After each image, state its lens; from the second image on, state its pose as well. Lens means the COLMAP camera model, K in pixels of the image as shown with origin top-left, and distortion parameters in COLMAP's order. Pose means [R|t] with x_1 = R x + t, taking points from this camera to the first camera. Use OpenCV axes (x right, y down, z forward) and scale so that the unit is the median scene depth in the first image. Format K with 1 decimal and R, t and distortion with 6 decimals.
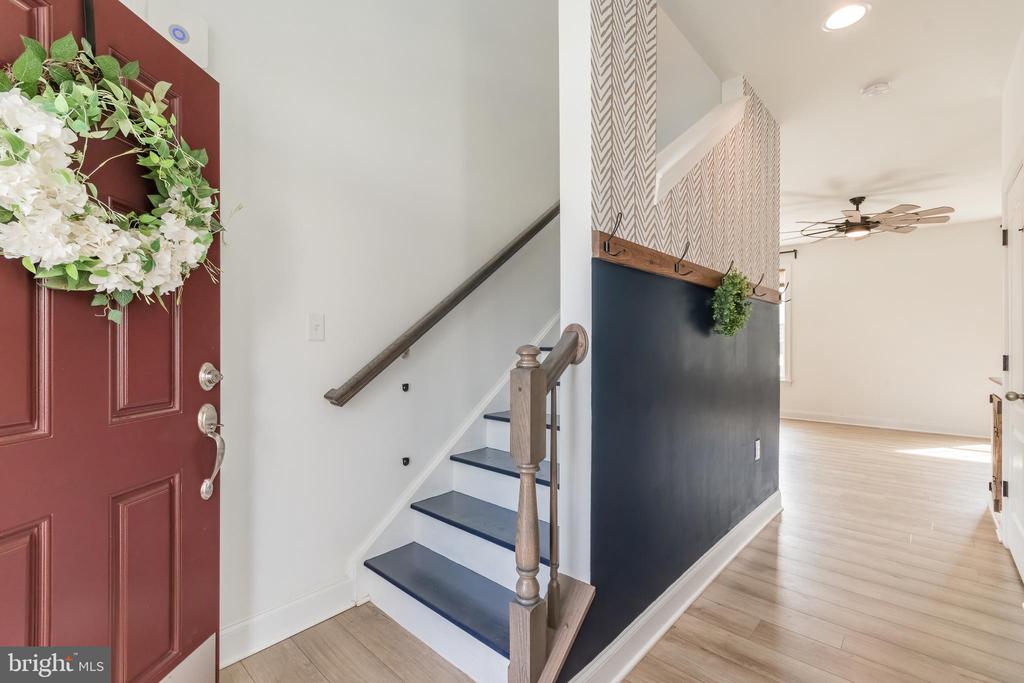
lens RADIAL K [[451.9, 0, 504.1], [0, 451.9, 350.5], [0, 0, 1]] dist [-0.000950, -0.000154]
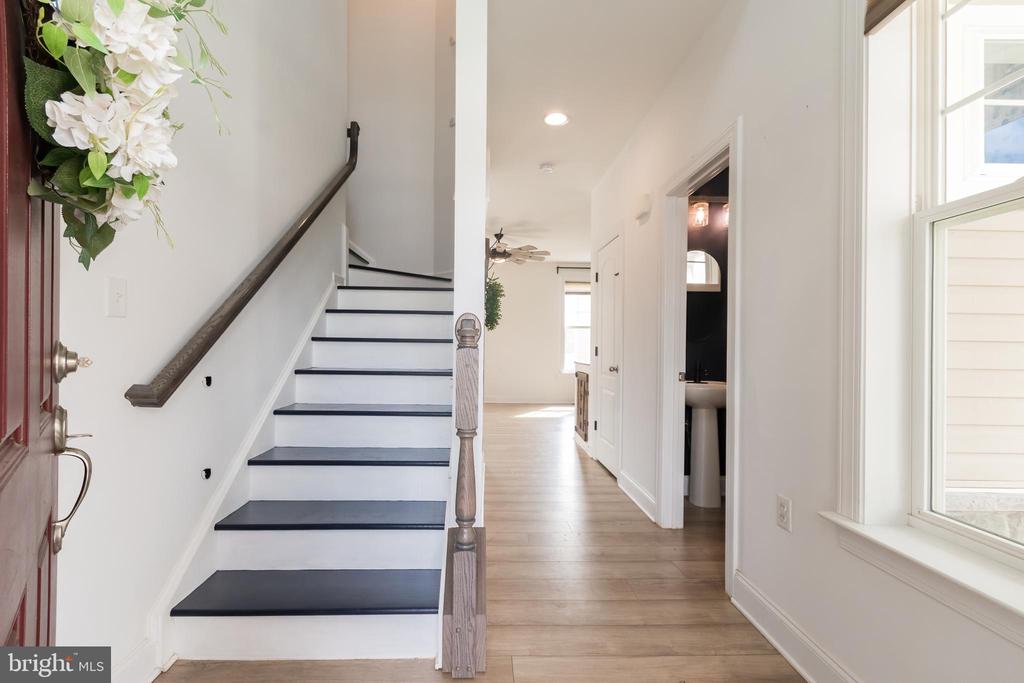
lens RADIAL K [[451.9, 0, 504.1], [0, 451.9, 350.5], [0, 0, 1]] dist [-0.000950, -0.000154]
pose [[0.702114, -0.000422, 0.712065, -0.356260], [-0.002916, 0.999990, 0.003468, 0.019256], [-0.712059, -0.004511, 0.702105, 0.051621]]
